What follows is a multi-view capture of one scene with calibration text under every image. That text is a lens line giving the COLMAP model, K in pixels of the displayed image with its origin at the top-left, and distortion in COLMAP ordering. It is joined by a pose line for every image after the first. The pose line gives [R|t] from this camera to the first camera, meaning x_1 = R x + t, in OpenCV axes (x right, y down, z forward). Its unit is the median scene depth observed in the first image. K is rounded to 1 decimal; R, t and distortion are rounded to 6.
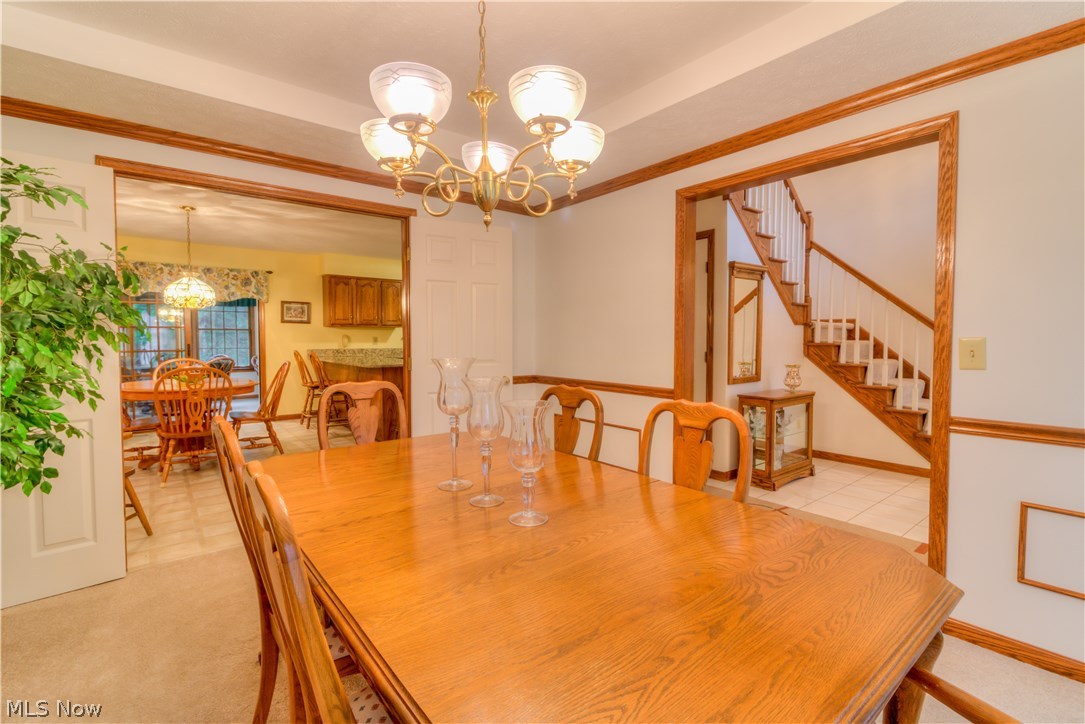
lens RADIAL K [[494.3, 0, 548.8], [0, 494.3, 354.5], [0, 0, 1]] dist [0.020656, -0.014419]
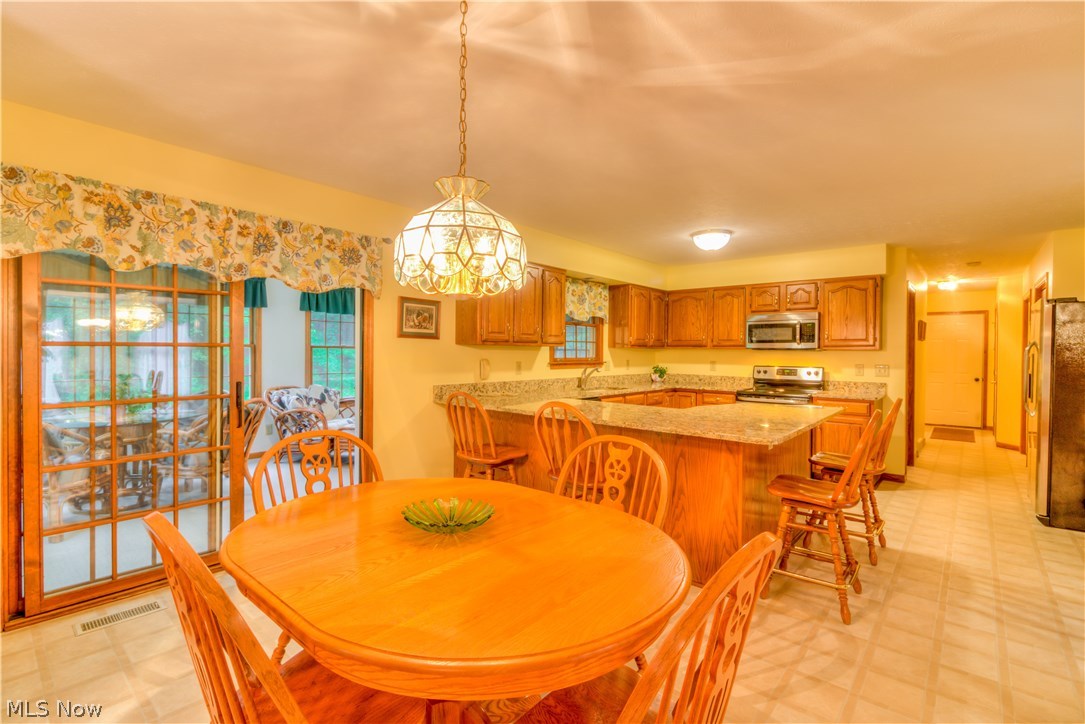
lens RADIAL K [[494.3, 0, 548.8], [0, 494.3, 354.5], [0, 0, 1]] dist [0.020656, -0.014419]
pose [[0.982327, 0.007657, 0.187017, -0.504851], [-0.002596, 0.999624, -0.027289, -0.032996], [-0.187156, 0.026321, 0.981977, 0.471721]]
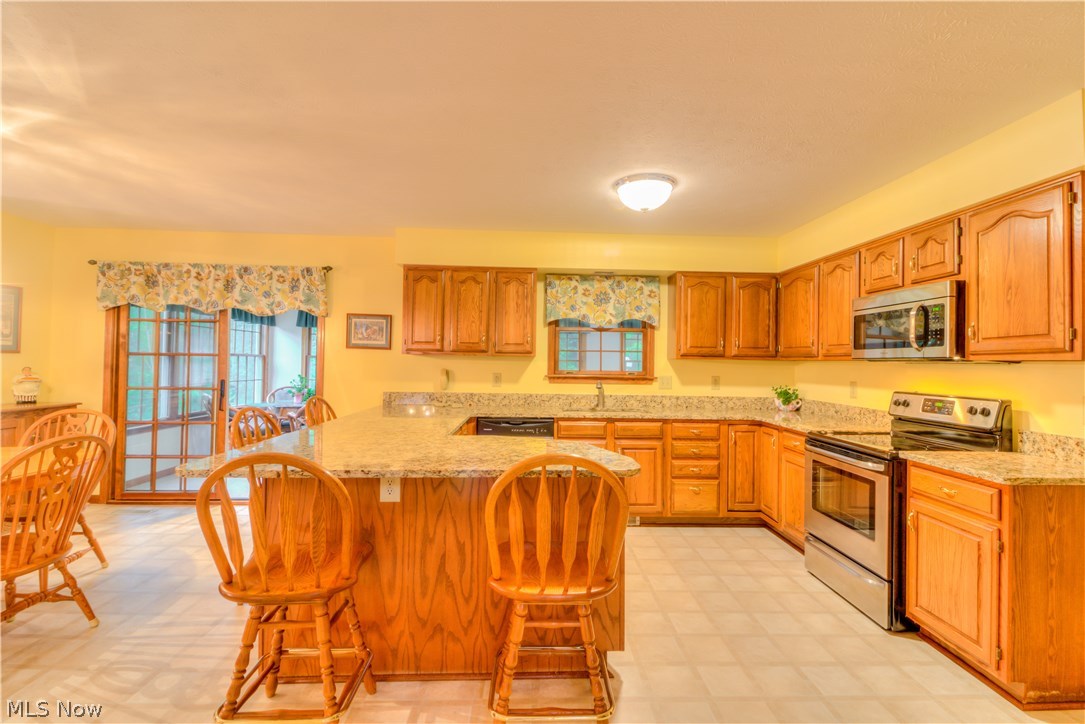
lens RADIAL K [[494.3, 0, 548.8], [0, 494.3, 354.5], [0, 0, 1]] dist [0.020656, -0.014419]
pose [[0.801573, 0.003768, -0.597884, 0.039884], [-0.036662, 0.998408, -0.042859, -0.040860], [0.596771, 0.056275, 0.800436, 0.687904]]
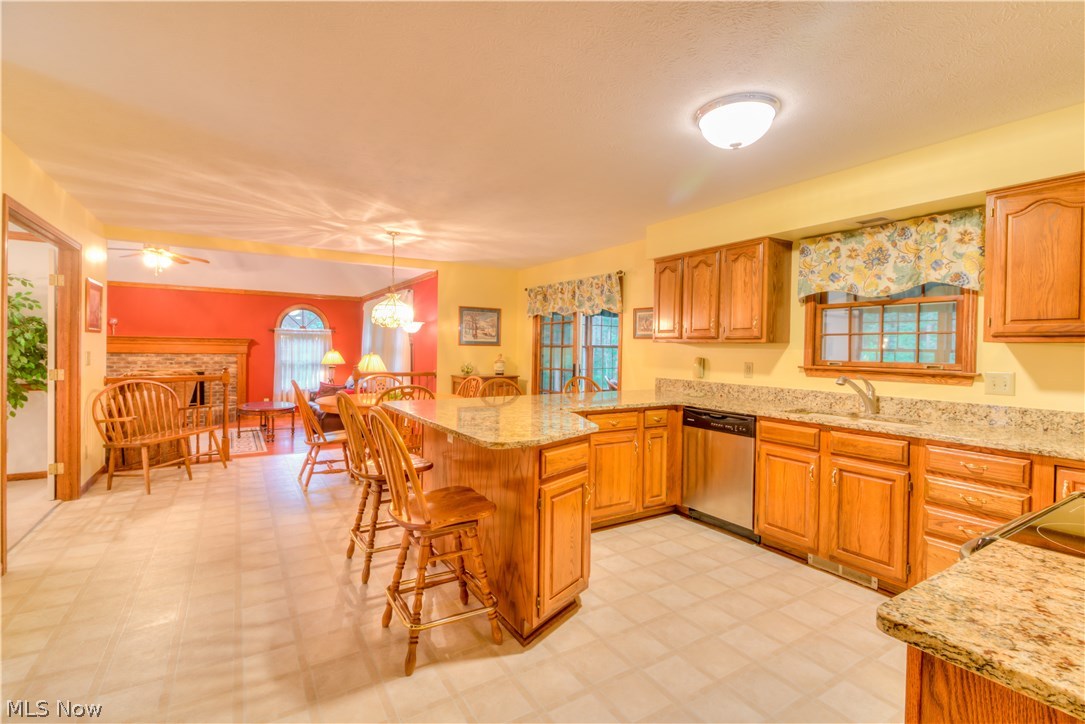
lens RADIAL K [[494.3, 0, 548.8], [0, 494.3, 354.5], [0, 0, 1]] dist [0.020656, -0.014419]
pose [[-0.114512, 0.008834, -0.993383, 0.199607], [-0.051135, 0.998582, 0.014775, -0.048006], [0.992105, 0.052489, -0.113898, 1.011184]]
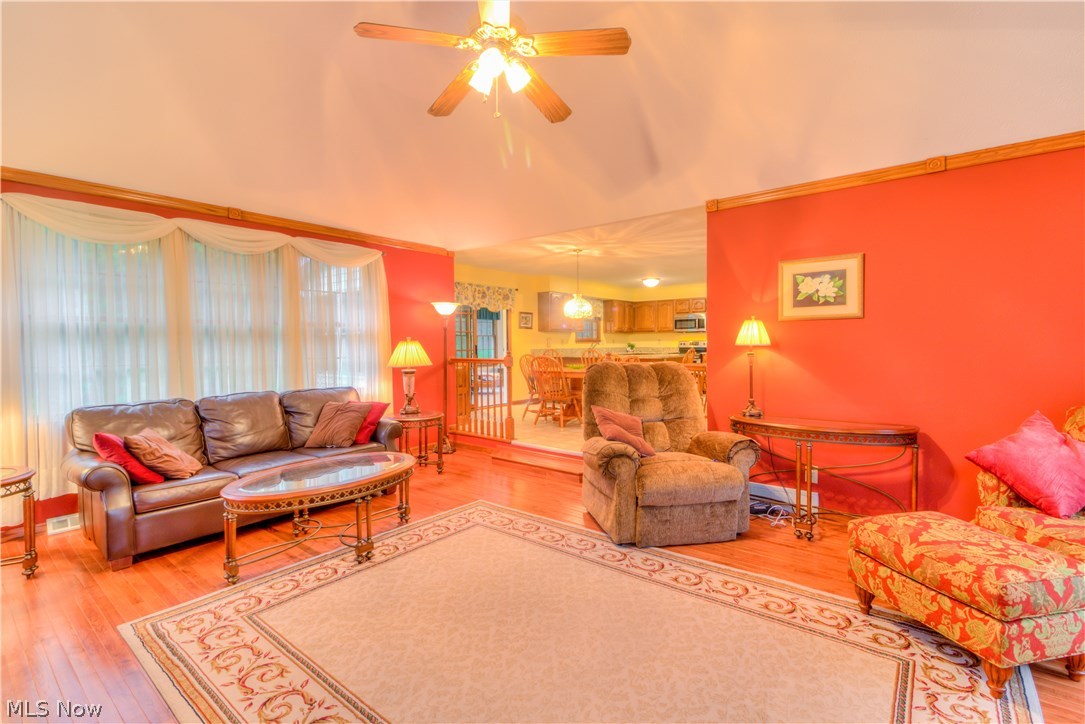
lens RADIAL K [[494.3, 0, 548.8], [0, 494.3, 354.5], [0, 0, 1]] dist [0.020656, -0.014419]
pose [[0.975933, -0.012447, 0.217715, -0.783537], [0.015343, 0.999815, -0.011614, 0.020576], [-0.217530, 0.014675, 0.975943, -0.282153]]
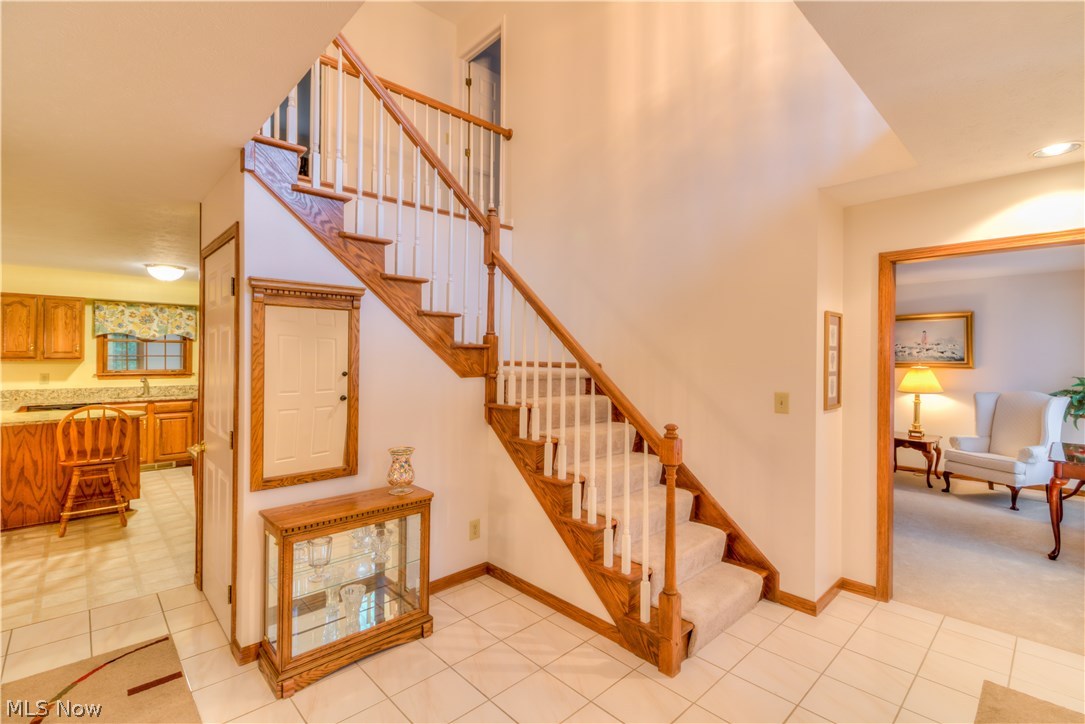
lens RADIAL K [[494.3, 0, 548.8], [0, 494.3, 354.5], [0, 0, 1]] dist [0.020656, -0.014419]
pose [[0.996565, 0.009406, 0.082274, 0.395796], [-0.006201, 0.999215, -0.039121, -0.046518], [-0.082577, 0.038477, 0.995842, 0.237416]]
